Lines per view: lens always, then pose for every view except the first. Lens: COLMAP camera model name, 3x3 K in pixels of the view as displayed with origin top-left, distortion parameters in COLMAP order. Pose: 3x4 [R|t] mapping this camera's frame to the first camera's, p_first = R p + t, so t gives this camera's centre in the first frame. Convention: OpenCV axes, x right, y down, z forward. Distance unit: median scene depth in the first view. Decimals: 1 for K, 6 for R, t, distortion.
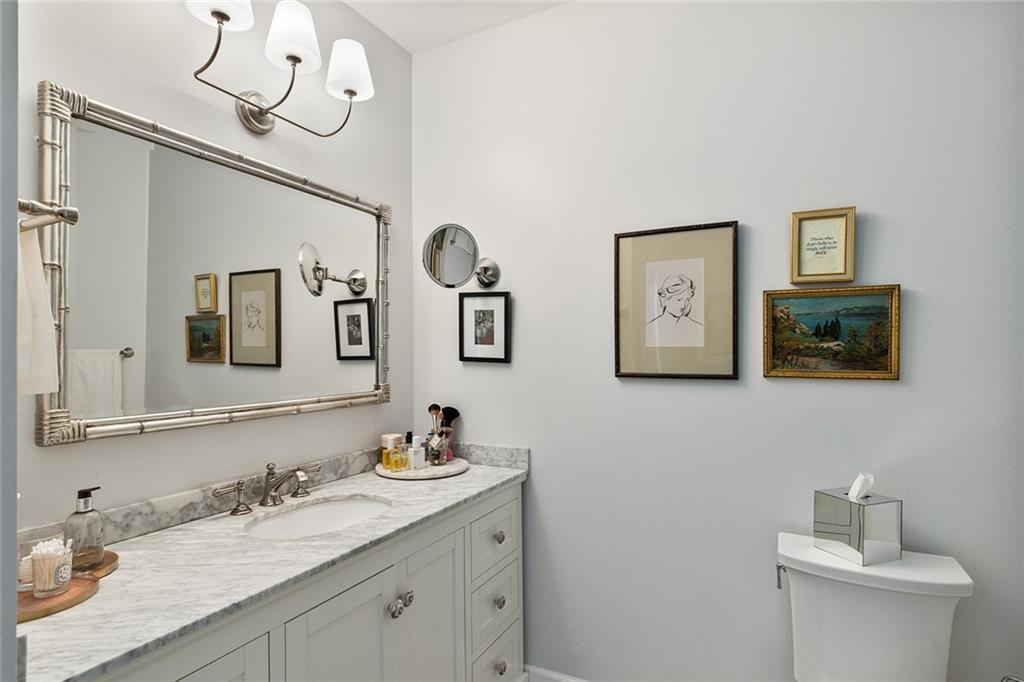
lens RADIAL K [[520.3, 0, 512.2], [0, 520.3, 352.6], [0, 0, 1]] dist [-0.005809, 0.000040]
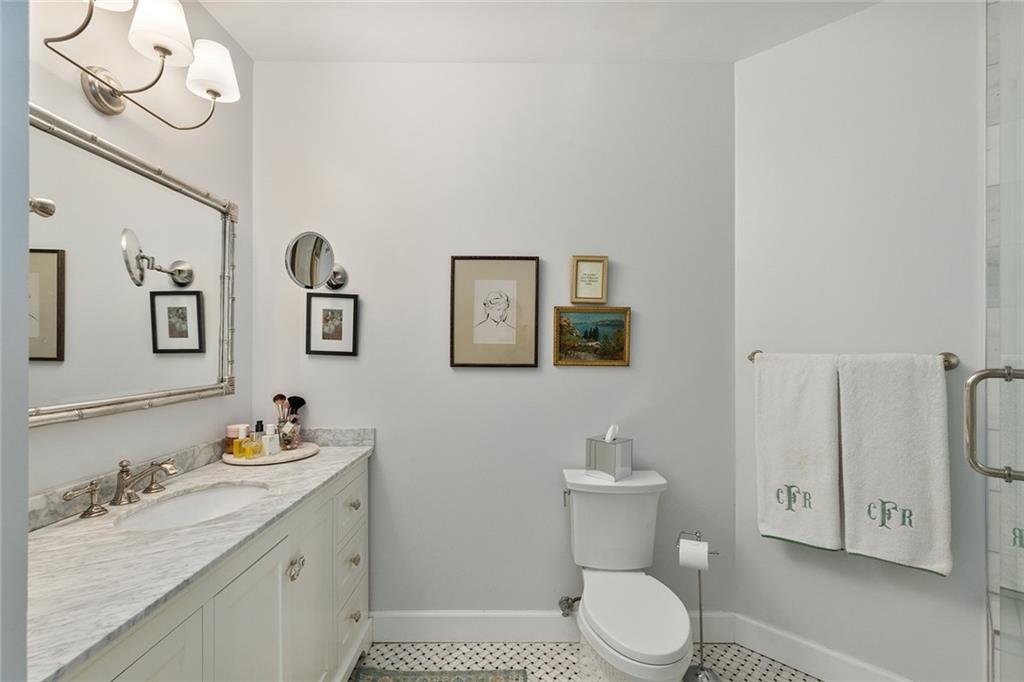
lens RADIAL K [[457.7, 0, 519.9], [0, 457.7, 347.7], [0, 0, 1]] dist [0.002471, -0.000035]
pose [[0.881317, 0.007112, 0.472473, -0.212379], [-0.008242, 0.999966, 0.000322, -0.002315], [-0.472454, -0.004178, 0.881345, -0.092301]]
